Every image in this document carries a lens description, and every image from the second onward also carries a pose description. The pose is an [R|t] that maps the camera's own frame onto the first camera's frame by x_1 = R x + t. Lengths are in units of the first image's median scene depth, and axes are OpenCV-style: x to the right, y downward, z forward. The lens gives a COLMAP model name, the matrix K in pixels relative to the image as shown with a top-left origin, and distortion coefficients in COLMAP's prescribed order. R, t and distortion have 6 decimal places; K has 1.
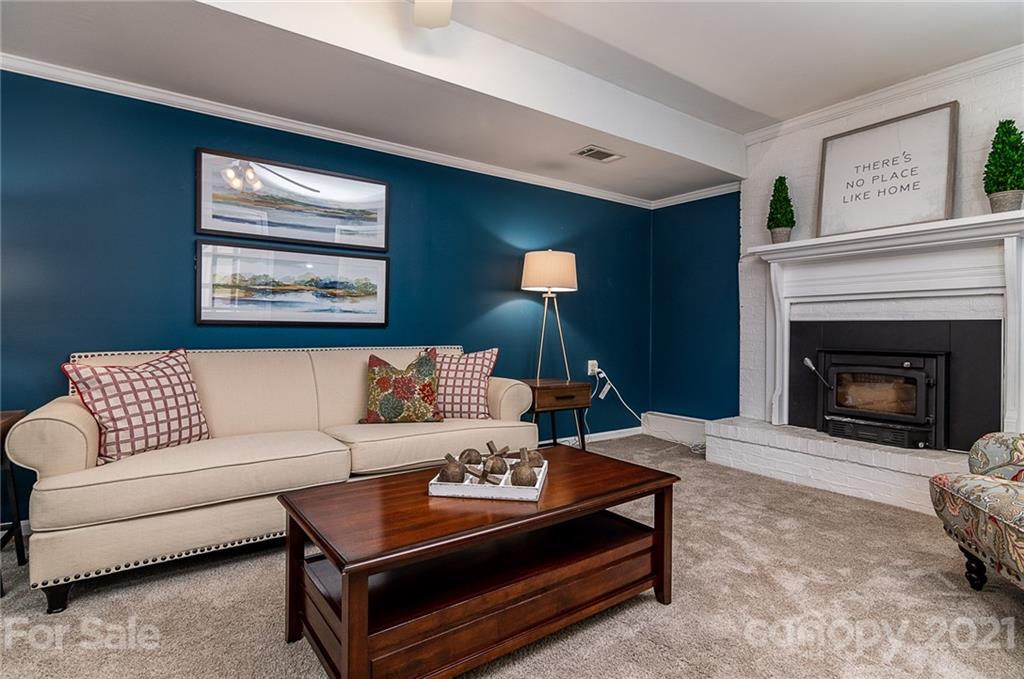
lens RADIAL K [[504.0, 0, 506.6], [0, 504.0, 337.7], [0, 0, 1]] dist [-0.002177, -0.001533]
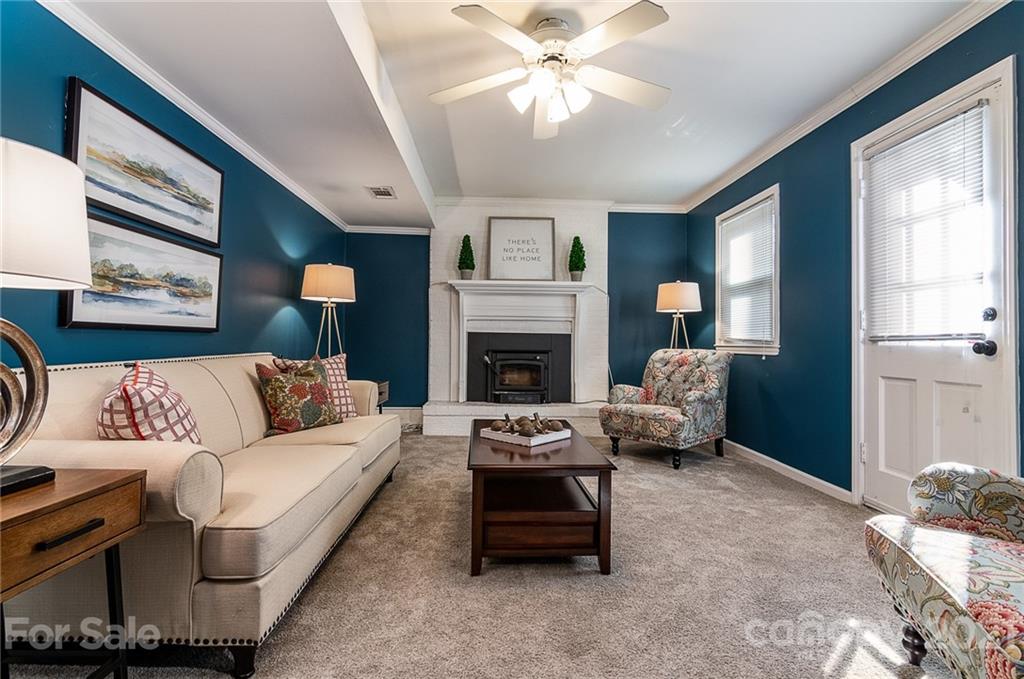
lens RADIAL K [[504.0, 0, 500.6], [0, 504.0, 338.0], [0, 0, 1]] dist [-0.002177, -0.001533]
pose [[0.561181, 0.004594, 0.827680, -0.725866], [0.000294, 0.999983, -0.005749, -0.006932], [-0.827693, 0.003470, 0.561171, 0.094063]]
